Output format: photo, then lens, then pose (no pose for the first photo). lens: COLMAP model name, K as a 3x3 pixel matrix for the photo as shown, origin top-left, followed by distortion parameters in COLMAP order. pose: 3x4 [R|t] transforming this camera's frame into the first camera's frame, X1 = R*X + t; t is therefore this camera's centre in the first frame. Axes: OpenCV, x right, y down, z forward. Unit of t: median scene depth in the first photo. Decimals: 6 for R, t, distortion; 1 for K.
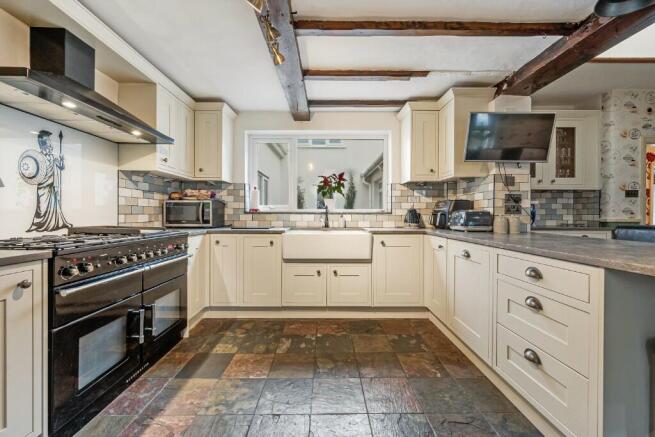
lens RADIAL K [[257.6, 0, 326.9], [0, 257.6, 215.7], [0, 0, 1]] dist [-0.000482, -0.000322]
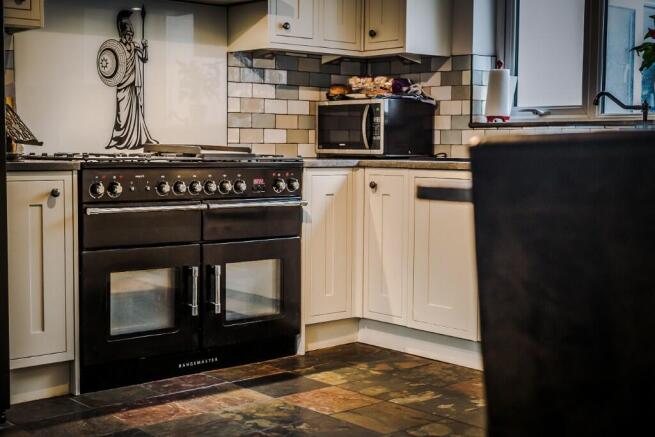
lens RADIAL K [[944.6, 0, 327.5], [0, 944.6, 218.5], [0, 0, 1]] dist [-0.004033, 0.001727]
pose [[0.652268, 0.058689, -0.755713, 0.863869], [-0.009171, 0.997536, 0.069554, 0.042472], [0.757933, -0.038437, 0.651199, -0.212606]]
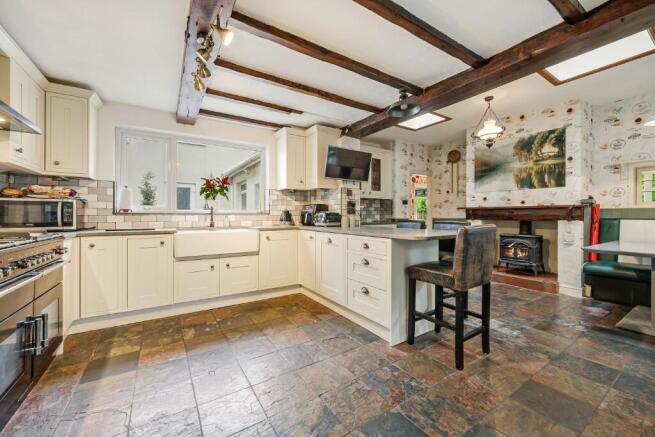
lens RADIAL K [[257.6, 0, 326.9], [0, 257.6, 215.7], [0, 0, 1]] dist [-0.000482, -0.000322]
pose [[0.845780, -0.005255, 0.533505, -0.211883], [0.006107, 0.999981, 0.000169, 0.000959], [-0.533496, 0.003115, 0.845797, -0.213800]]
